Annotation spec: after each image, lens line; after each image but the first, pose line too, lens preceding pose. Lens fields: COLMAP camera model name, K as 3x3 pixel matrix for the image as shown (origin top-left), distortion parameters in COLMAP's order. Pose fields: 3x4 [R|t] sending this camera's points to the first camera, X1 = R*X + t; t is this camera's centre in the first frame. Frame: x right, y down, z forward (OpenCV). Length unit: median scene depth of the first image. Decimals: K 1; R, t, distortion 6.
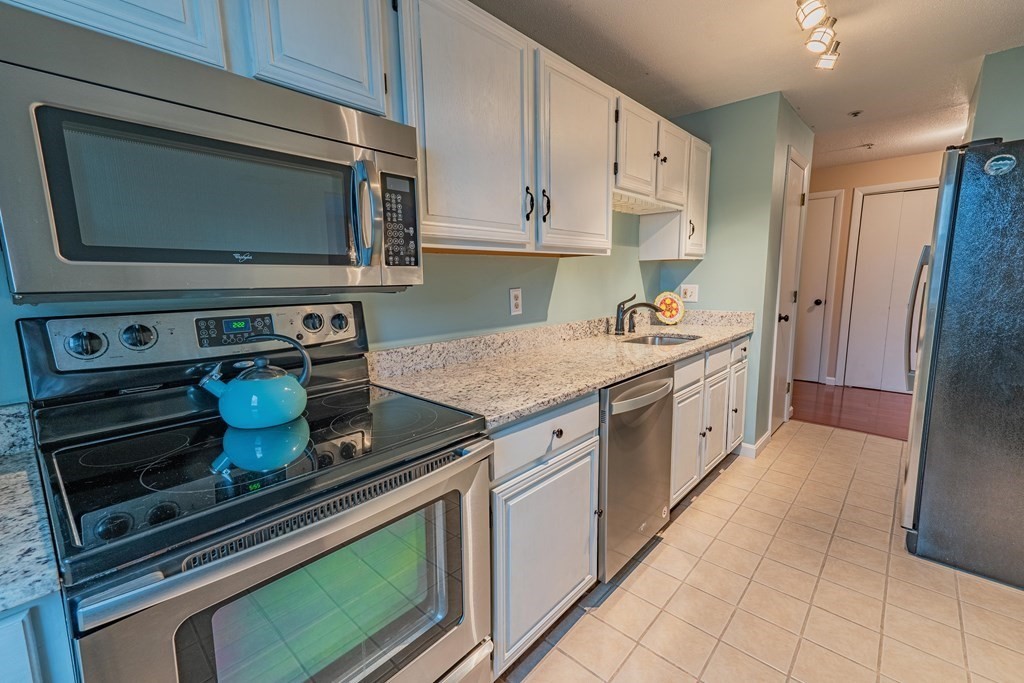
lens RADIAL K [[442.7, 0, 504.3], [0, 442.7, 342.5], [0, 0, 1]] dist [0.023281, 0.000501]
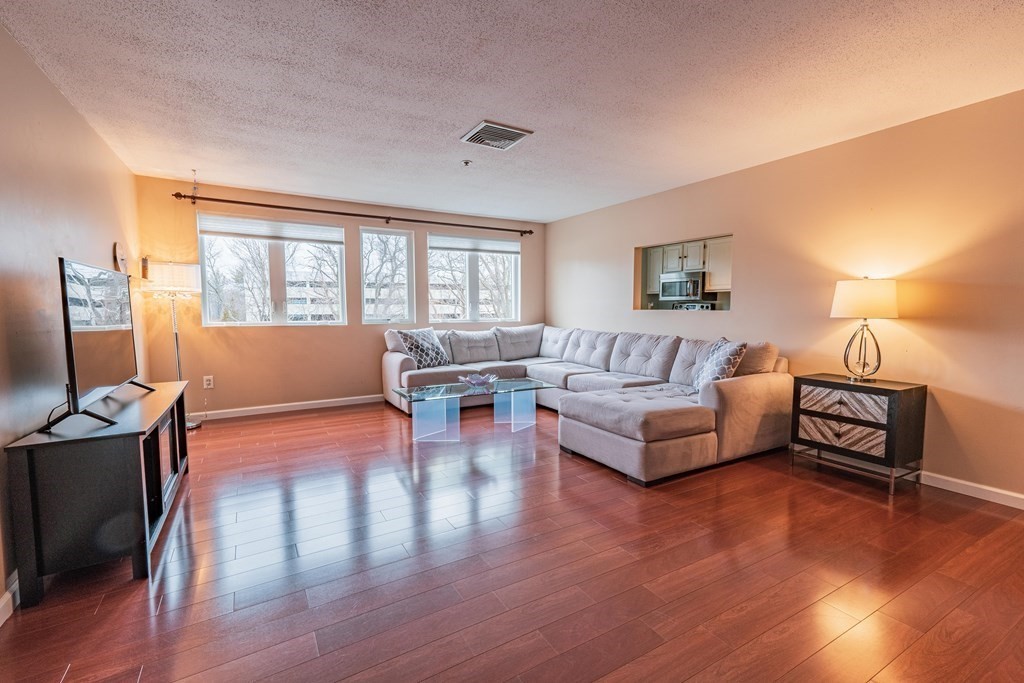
lens RADIAL K [[442.7, 0, 513.7], [0, 442.7, 343.8], [0, 0, 1]] dist [0.023281, 0.000501]
pose [[-0.292990, 0.097354, -0.951146, 3.998968], [-0.132199, 0.981123, 0.141145, -0.051300], [0.946932, 0.167094, -0.274589, 0.327947]]
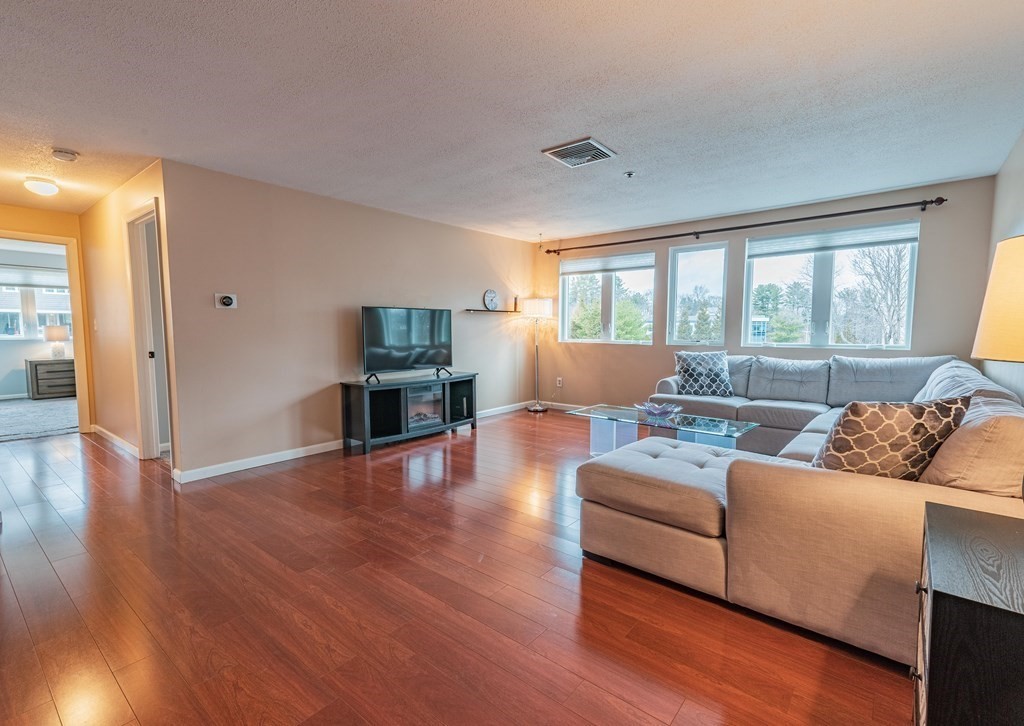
lens RADIAL K [[470.4, 0, 521.1], [0, 470.4, 364.3], [0, 0, 1]] dist [0.027062, -0.000968]
pose [[-0.997367, 0.022279, -0.069017, 2.626196], [0.006561, 0.975465, 0.220058, -0.206265], [0.072226, 0.219026, -0.973042, 1.607333]]
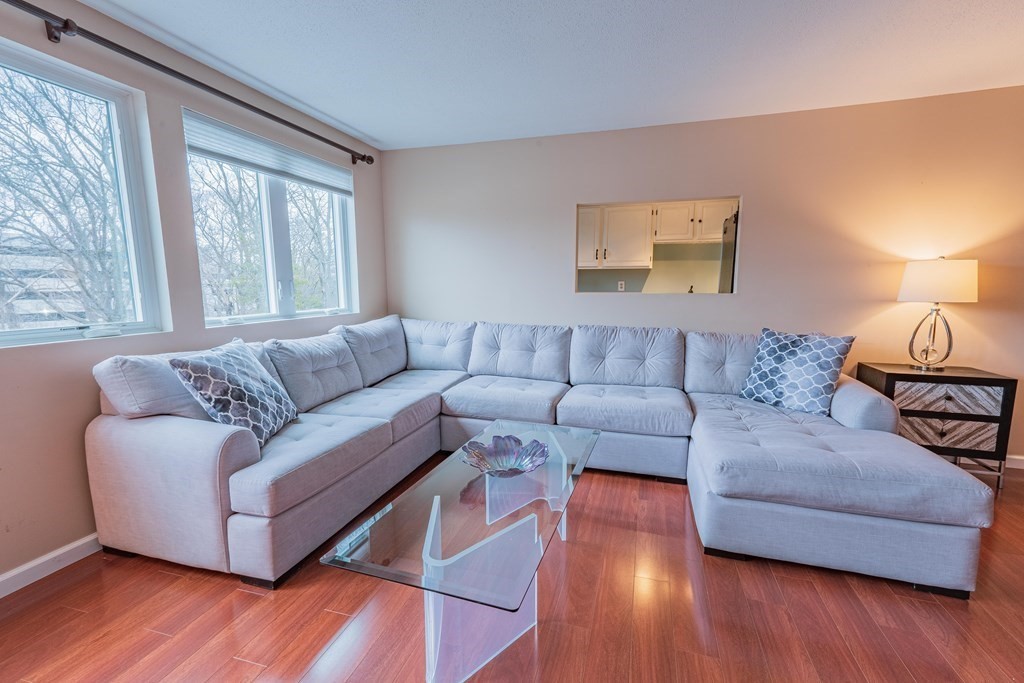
lens RADIAL K [[442.7, 0, 511.1], [0, 442.7, 343.1], [0, 0, 1]] dist [0.023281, 0.000501]
pose [[0.428608, 0.140634, -0.892478, 2.744166], [-0.138429, 0.986370, 0.088949, 0.128997], [0.892823, 0.085421, 0.442233, -0.947232]]
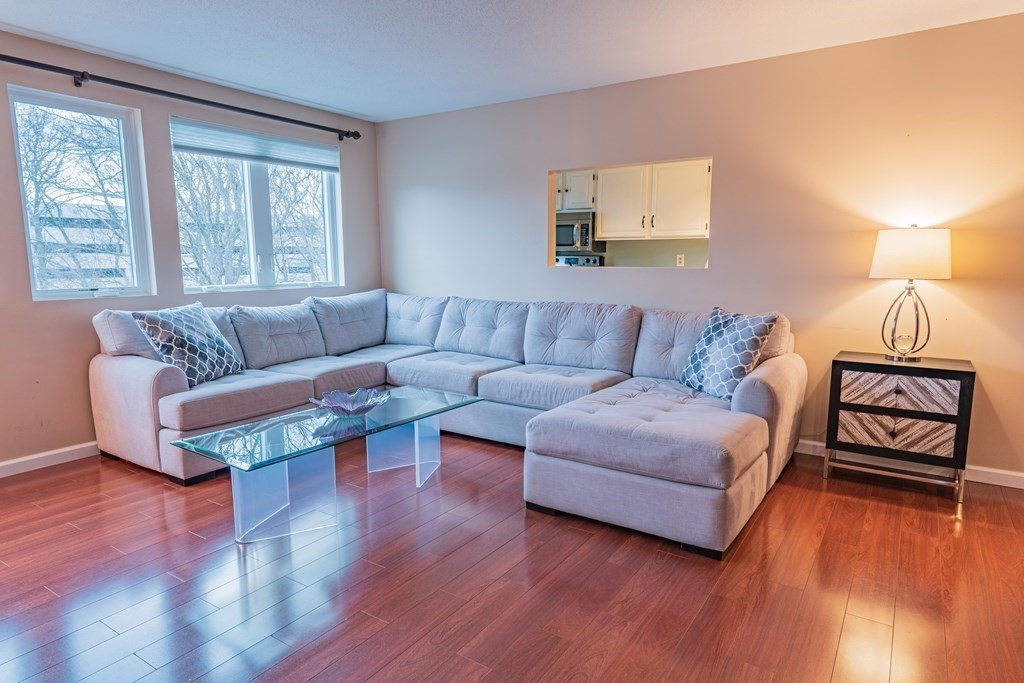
lens RADIAL K [[599.2, 0, 510.7], [0, 599.2, 343.2], [0, 0, 1]] dist [0.017084, -0.001491]
pose [[0.152825, 0.157853, -0.975565, 3.539941], [-0.144321, 0.980143, 0.135986, 0.032279], [0.977658, 0.120012, 0.172572, -0.335562]]
